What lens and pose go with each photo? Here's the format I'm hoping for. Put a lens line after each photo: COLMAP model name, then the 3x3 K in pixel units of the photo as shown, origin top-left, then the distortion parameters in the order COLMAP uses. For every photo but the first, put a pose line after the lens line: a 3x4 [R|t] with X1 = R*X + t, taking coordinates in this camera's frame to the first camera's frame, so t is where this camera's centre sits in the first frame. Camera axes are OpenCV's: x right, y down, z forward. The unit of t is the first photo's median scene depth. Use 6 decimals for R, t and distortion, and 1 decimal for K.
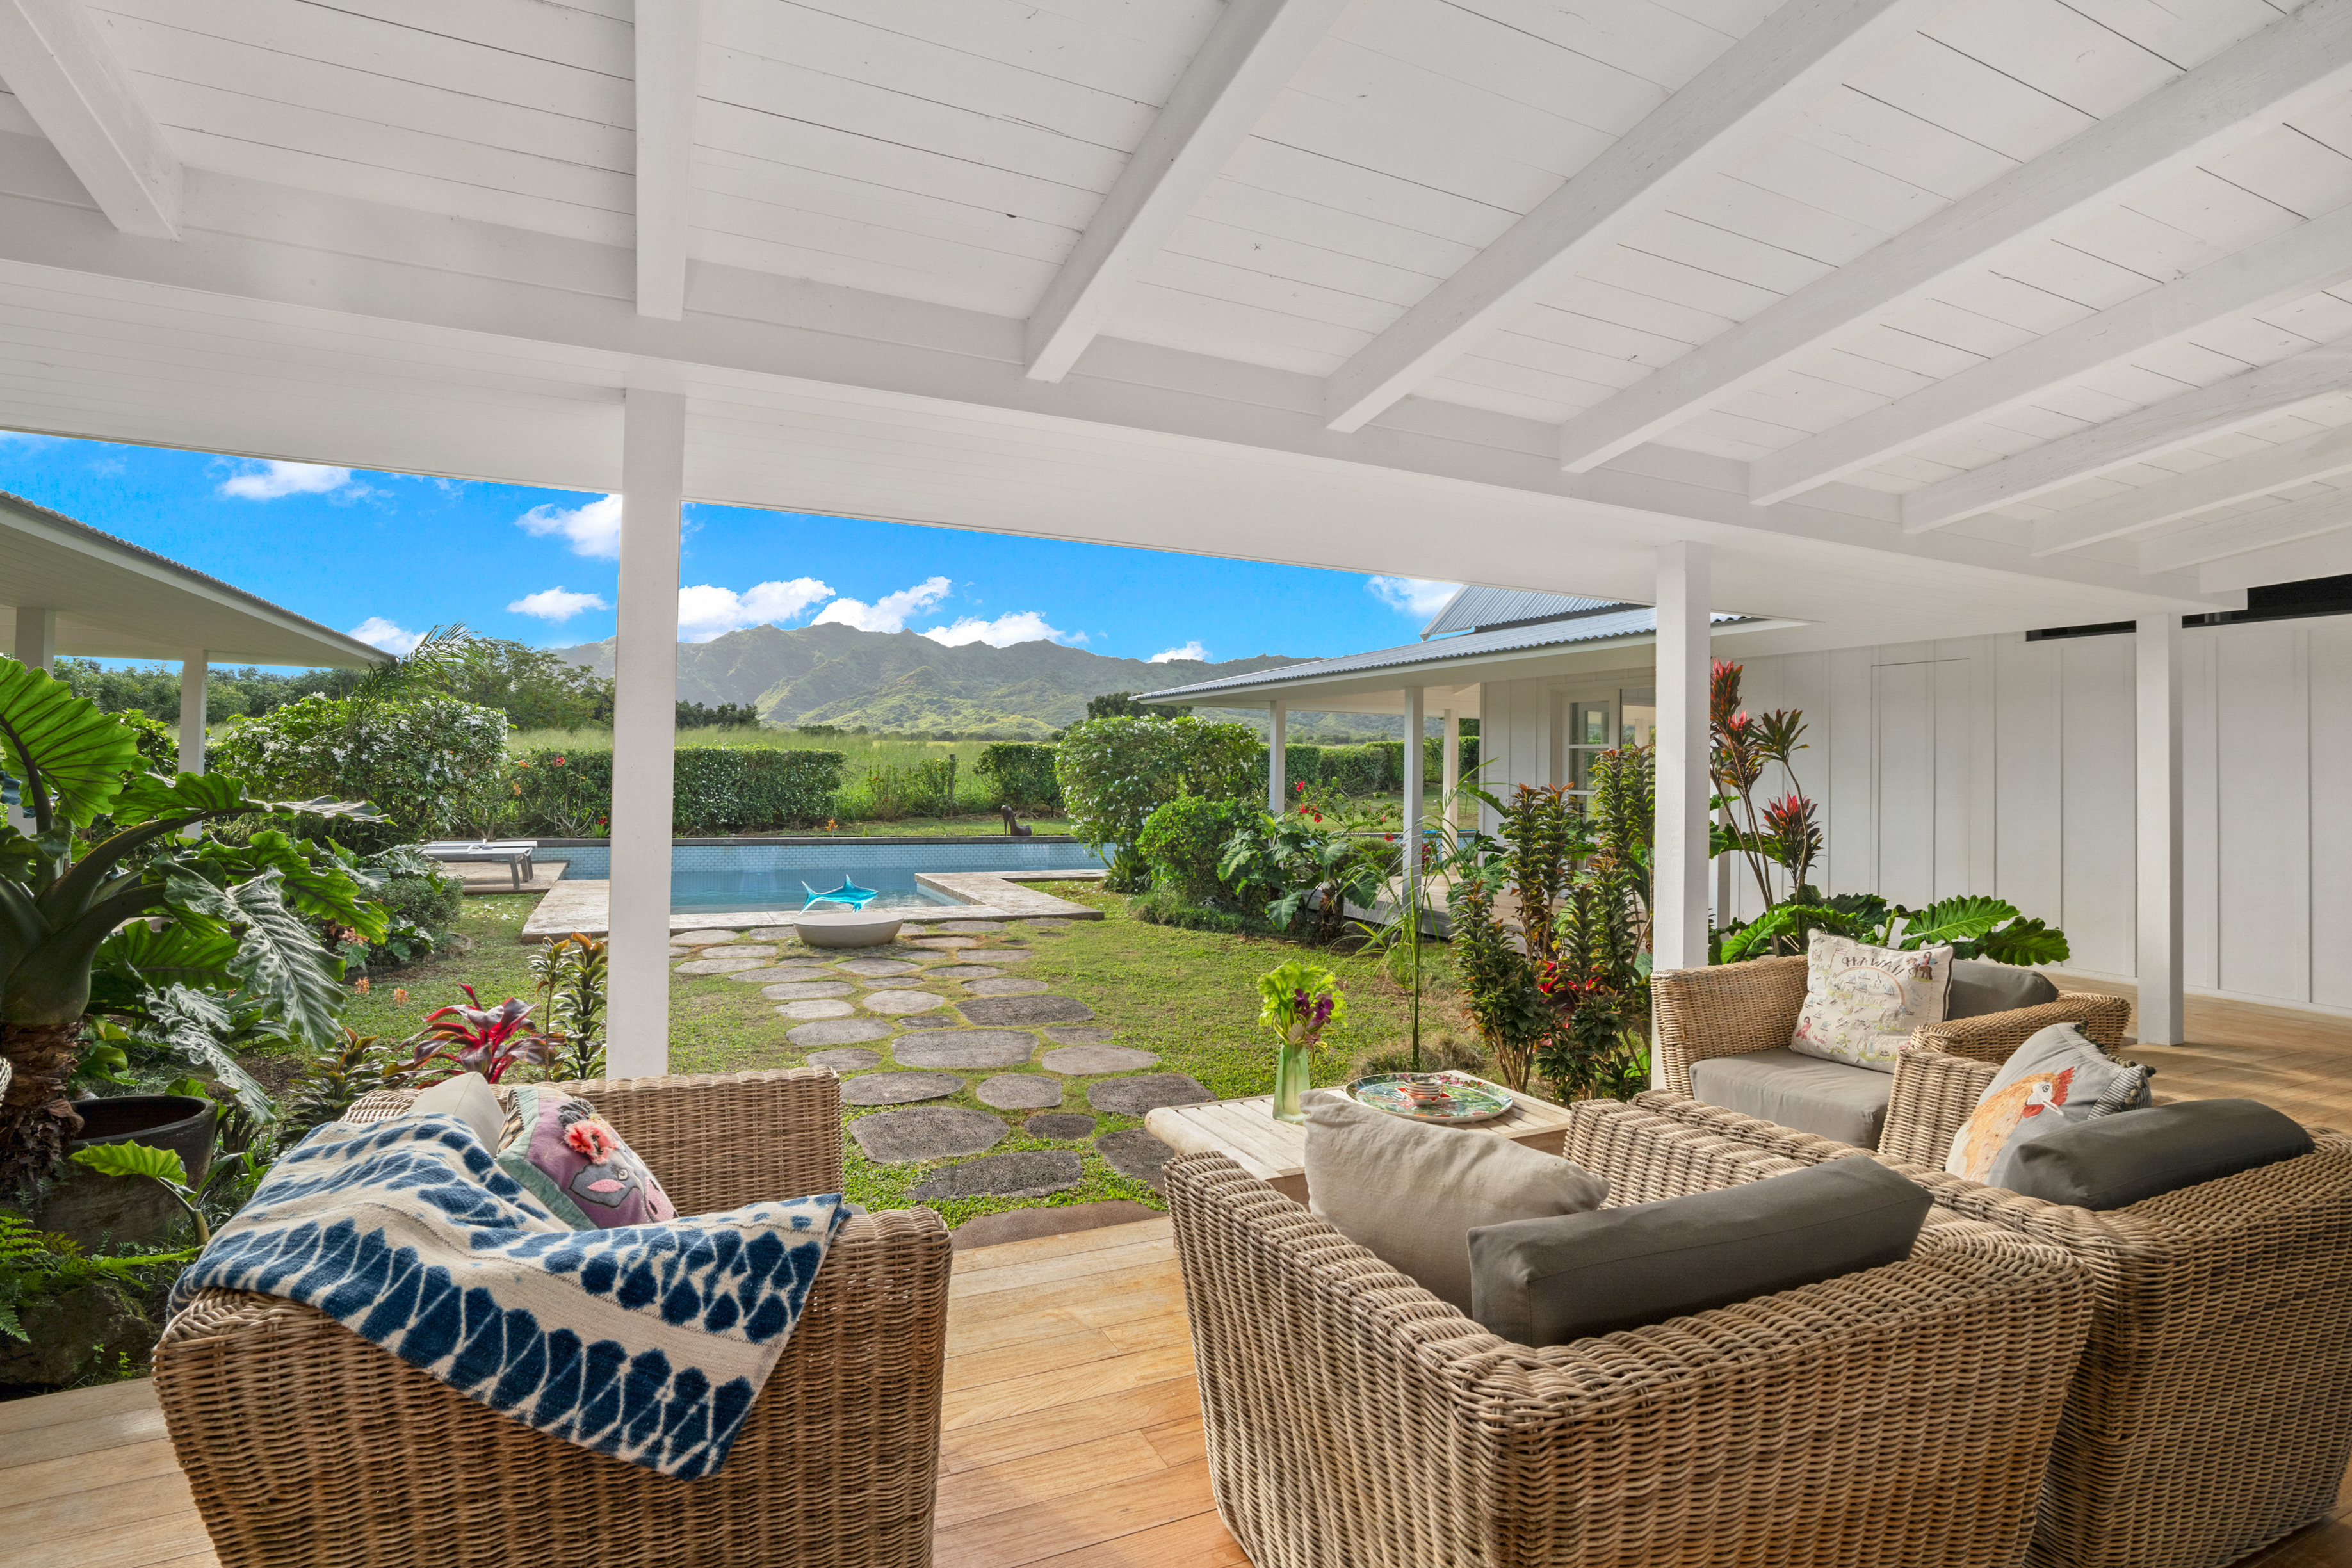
lens RADIAL K [[1111.0, 0, 1152.0], [0, 1111.0, 765.7], [0, 0, 1]] dist [-0.055262, 0.026504]
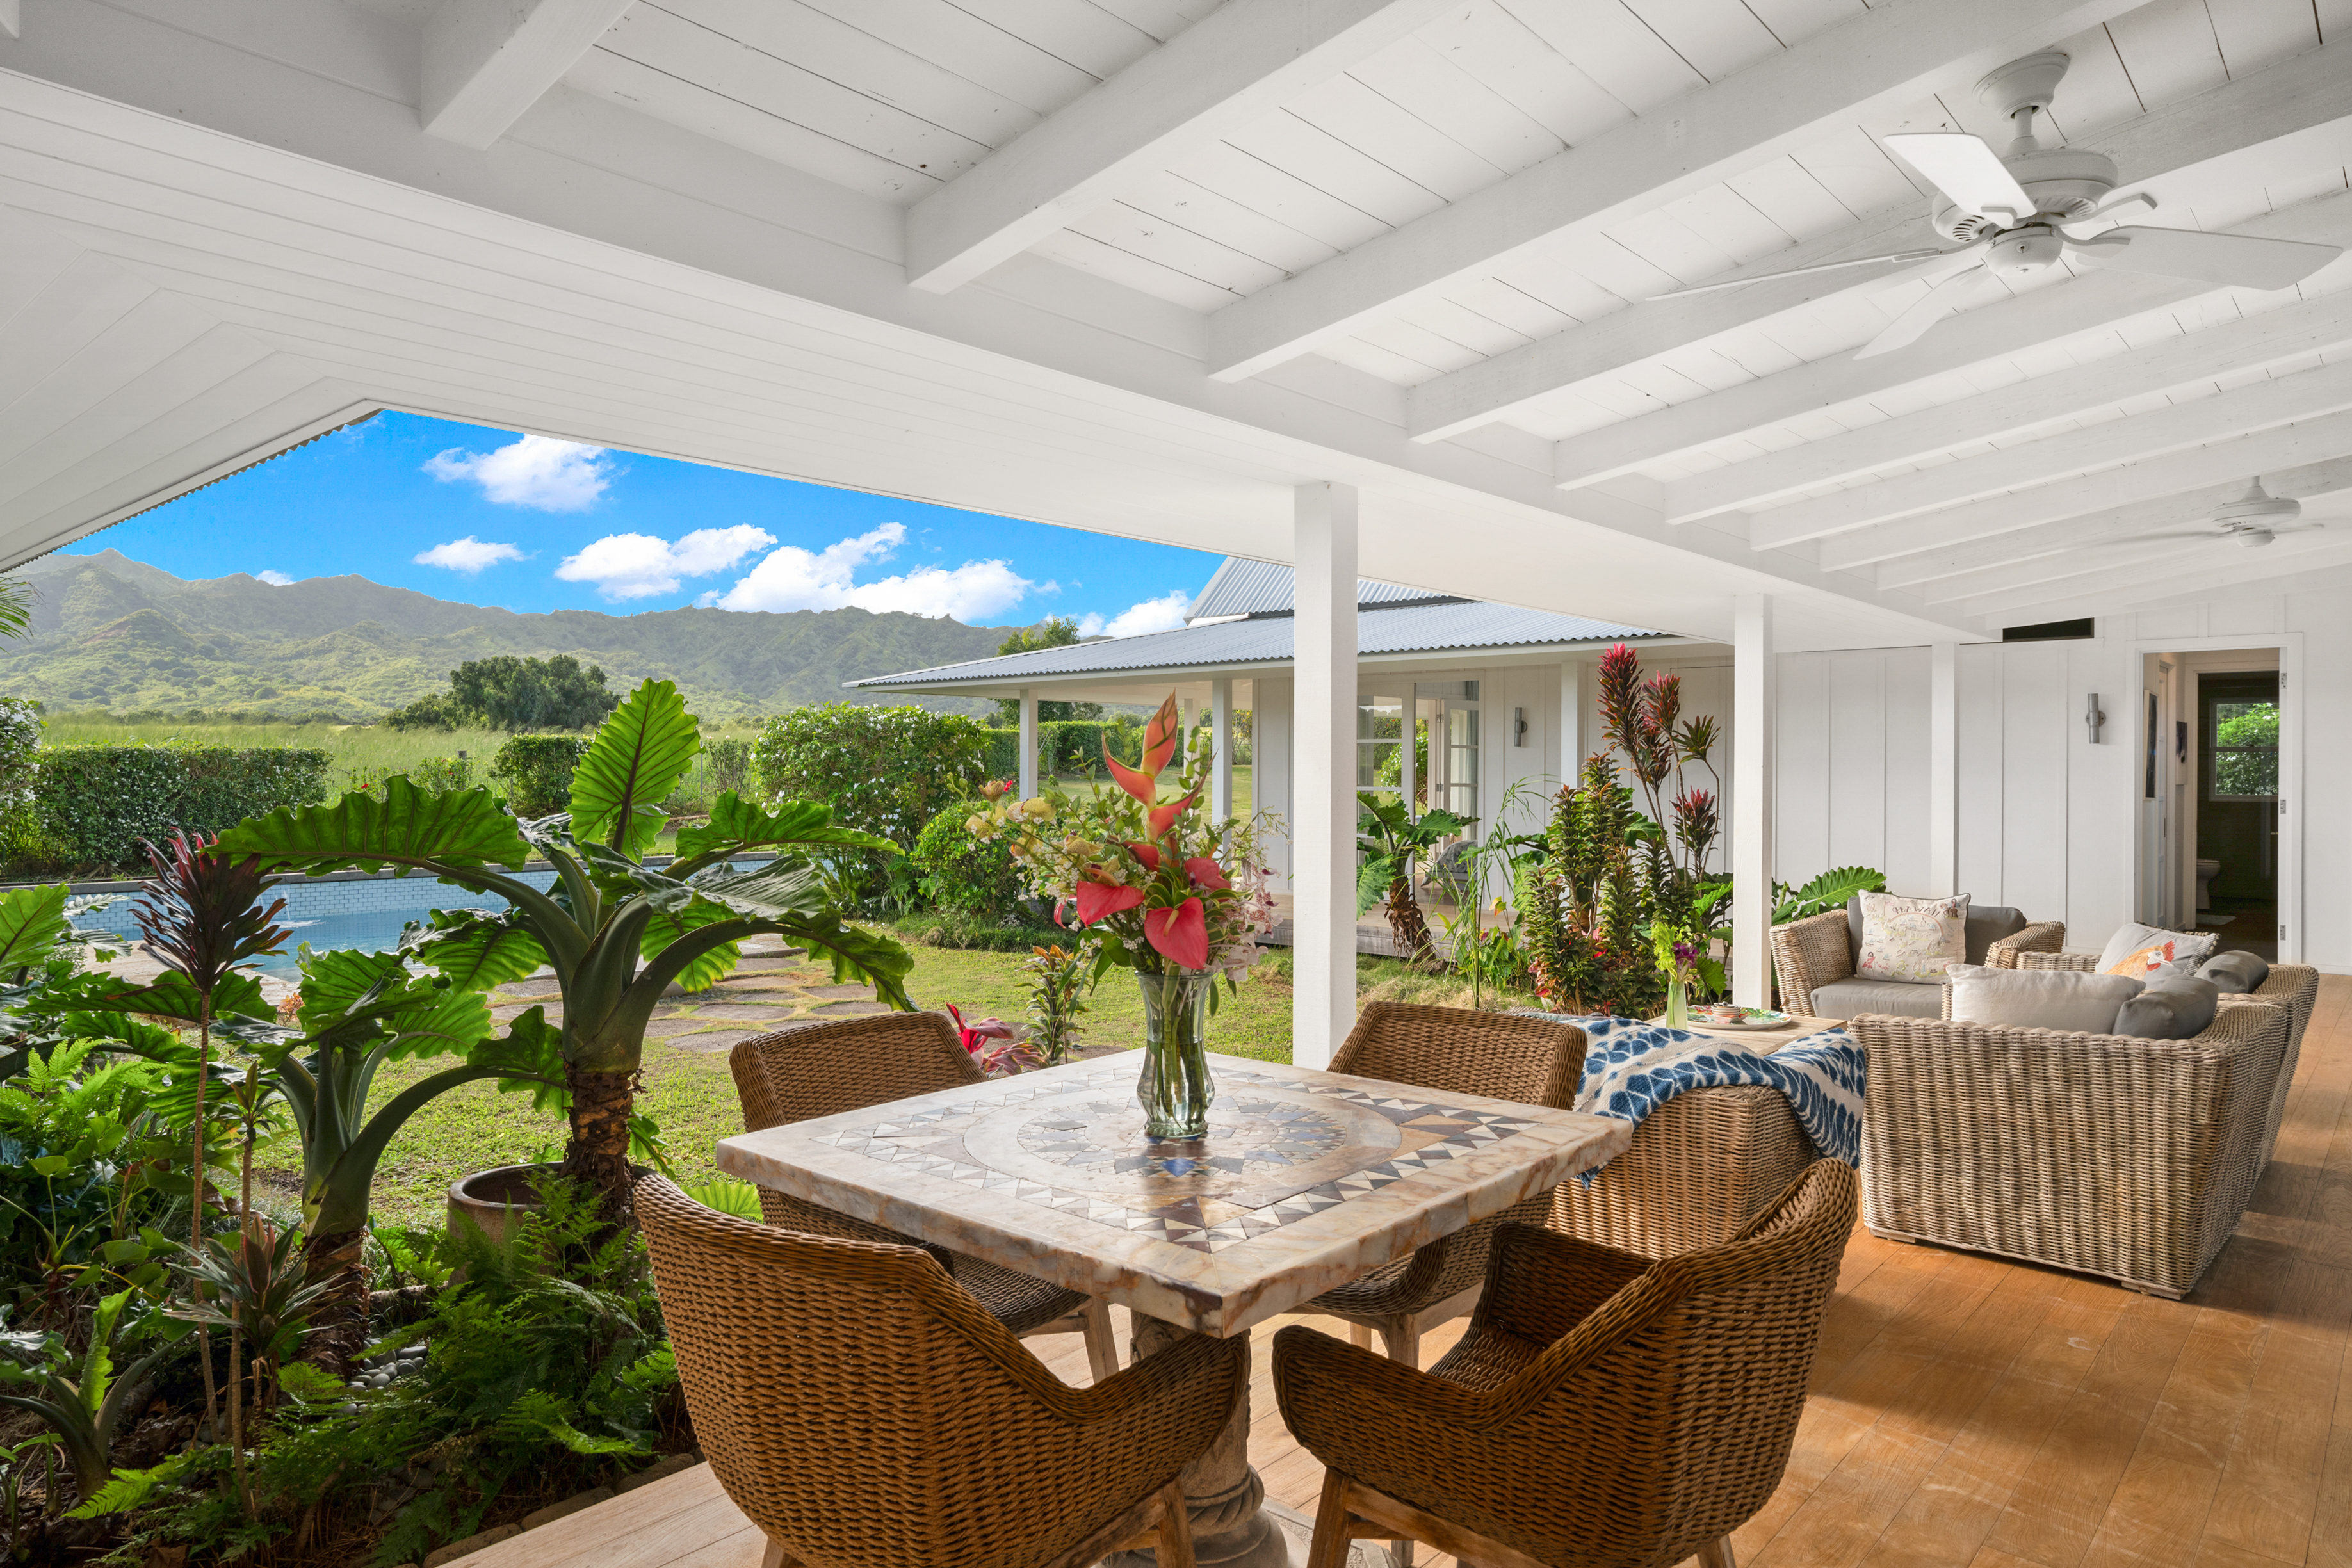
lens RADIAL K [[1437.6, 0, 1172.9], [0, 1437.6, 860.3], [0, 0, 1]] dist [-0.005557, -0.002041]
pose [[0.912971, -0.037886, 0.406262, -0.192662], [0.008816, 0.997279, 0.073189, -0.005154], [-0.407929, -0.063238, 0.910821, -0.057738]]
